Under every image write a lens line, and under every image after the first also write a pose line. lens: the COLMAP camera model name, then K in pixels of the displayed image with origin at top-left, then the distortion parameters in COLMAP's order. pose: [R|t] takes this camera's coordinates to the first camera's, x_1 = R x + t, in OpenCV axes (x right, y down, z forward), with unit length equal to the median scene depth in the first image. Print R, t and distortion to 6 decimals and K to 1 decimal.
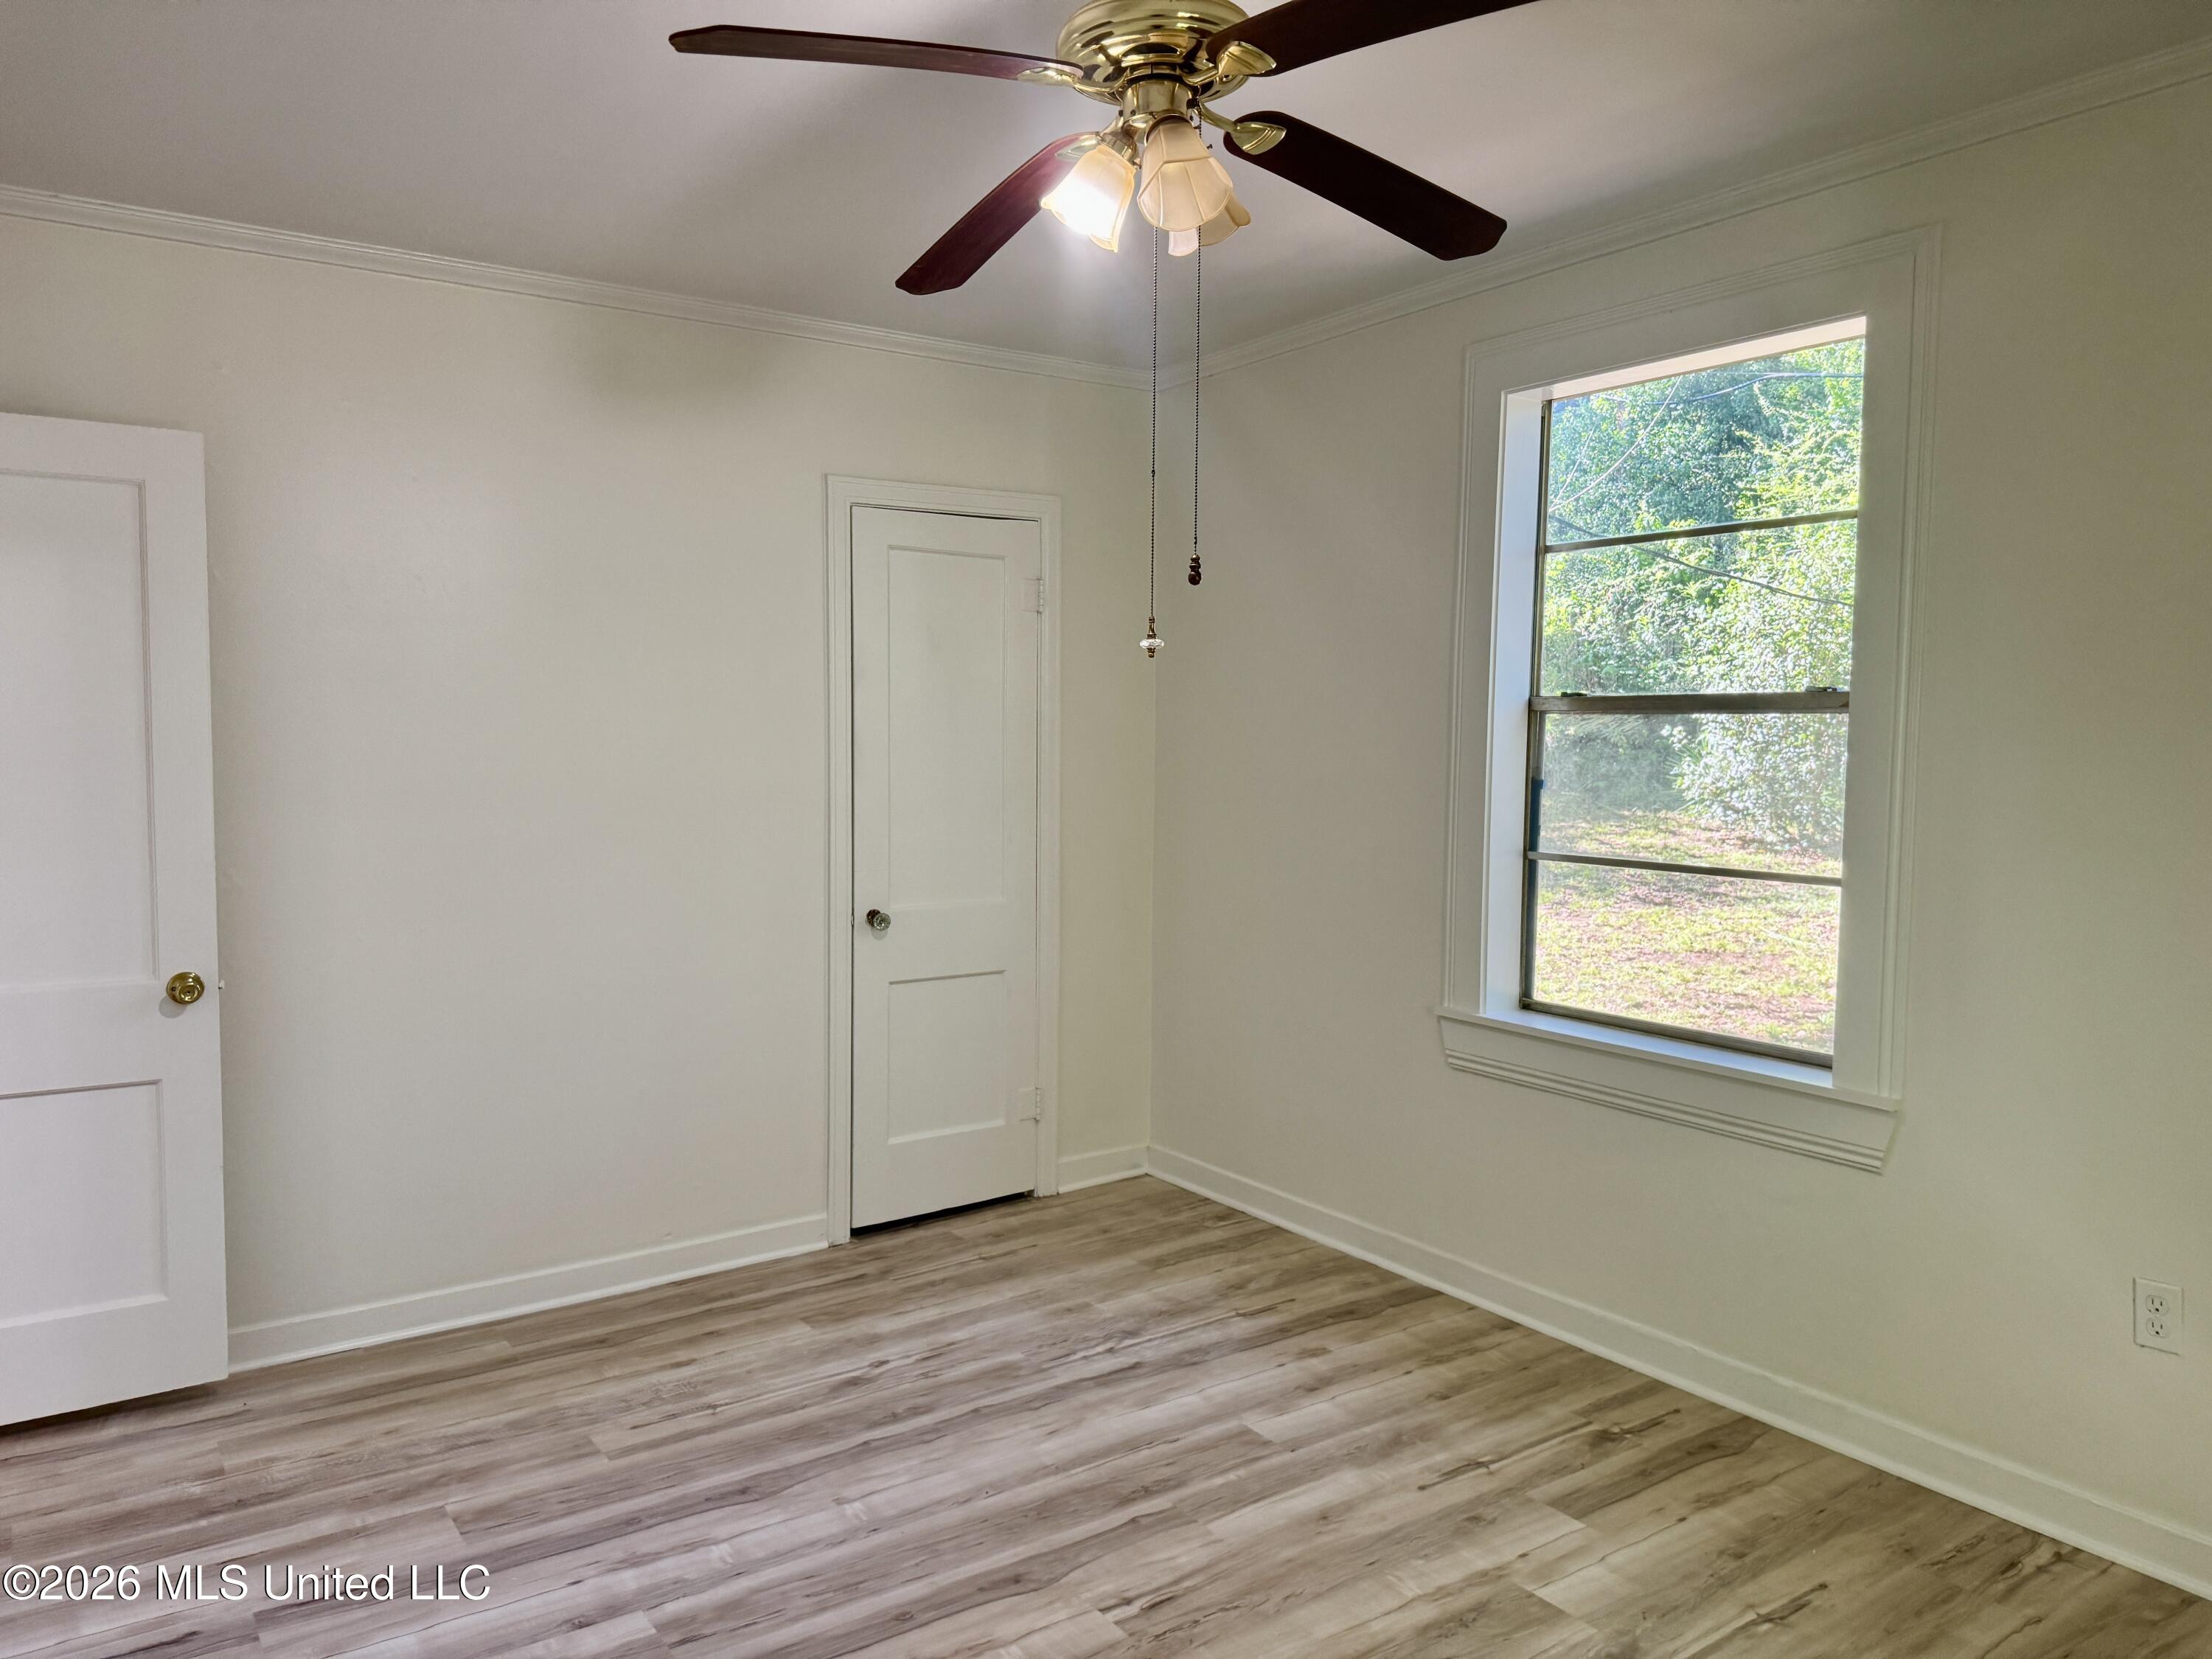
lens RADIAL K [[1565.7, 0, 1098.8], [0, 1565.7, 821.2], [0, 0, 1]] dist [0.065322, -0.085235]
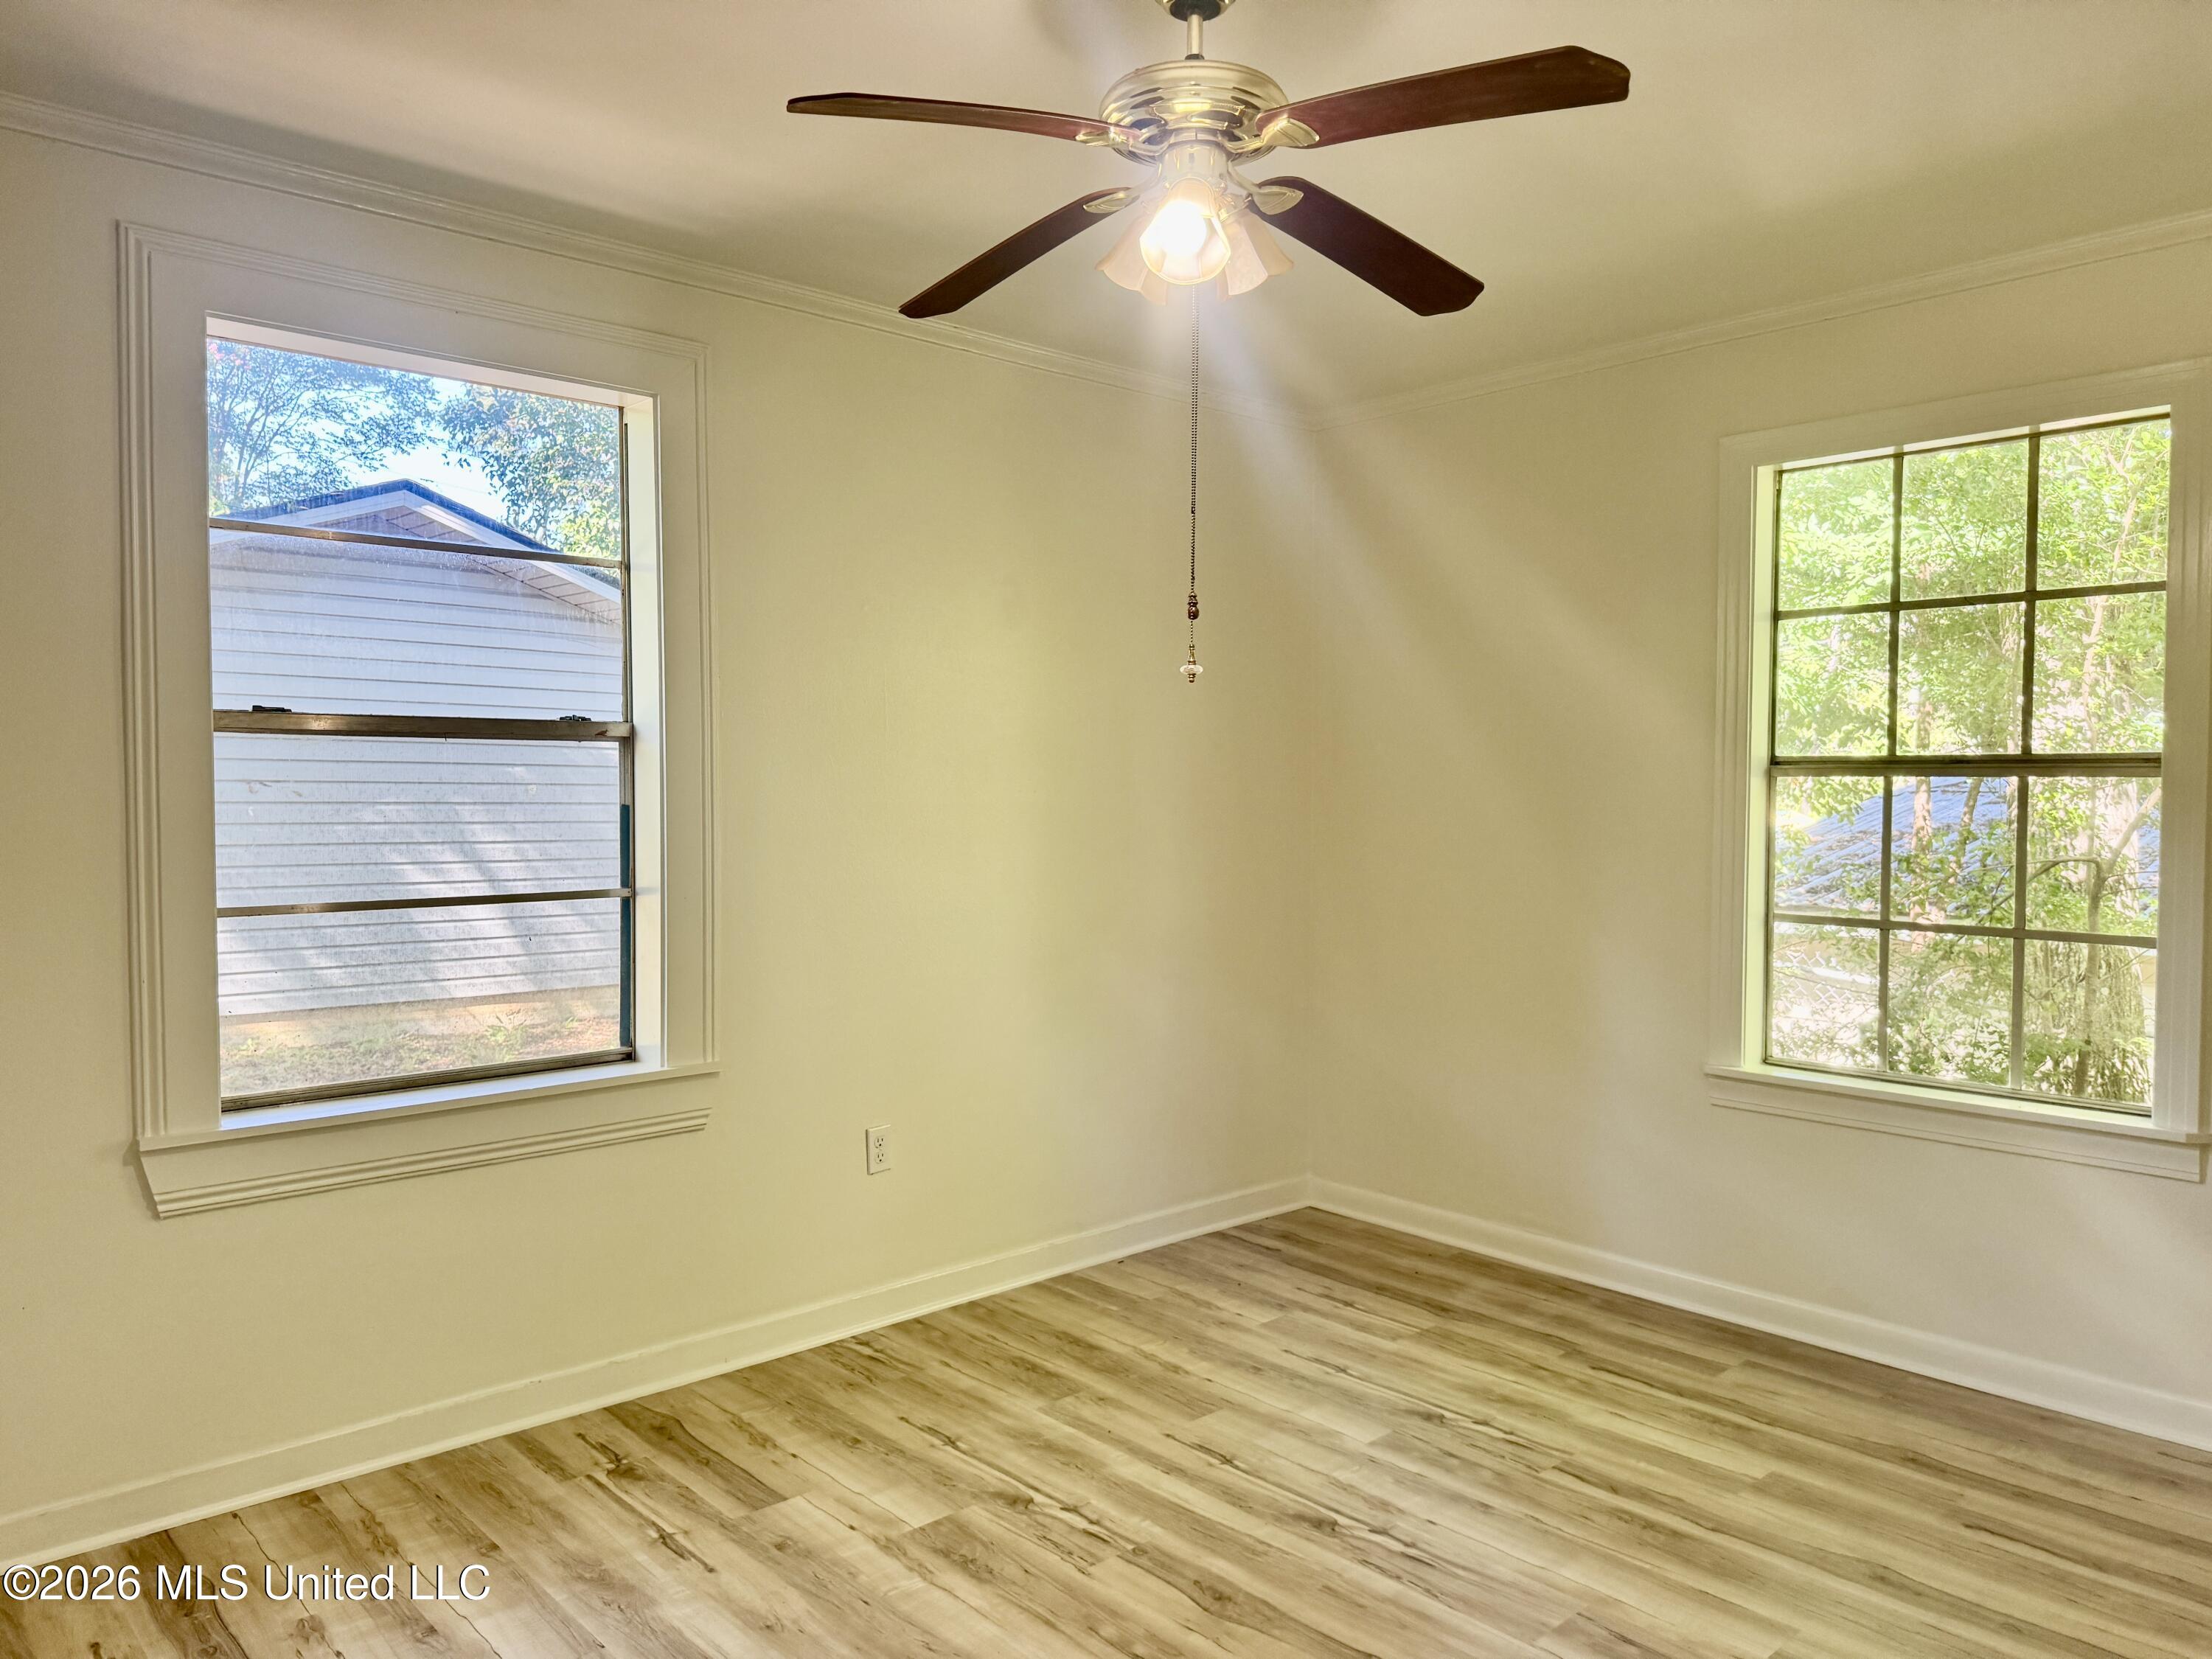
lens RADIAL K [[1565.7, 0, 1098.8], [0, 1565.7, 821.2], [0, 0, 1]] dist [0.065322, -0.085235]
pose [[-0.118403, -0.037946, 0.992240, -0.731210], [0.059453, 0.997206, 0.045231, -0.045197], [-0.991184, 0.064347, -0.115816, 0.858373]]
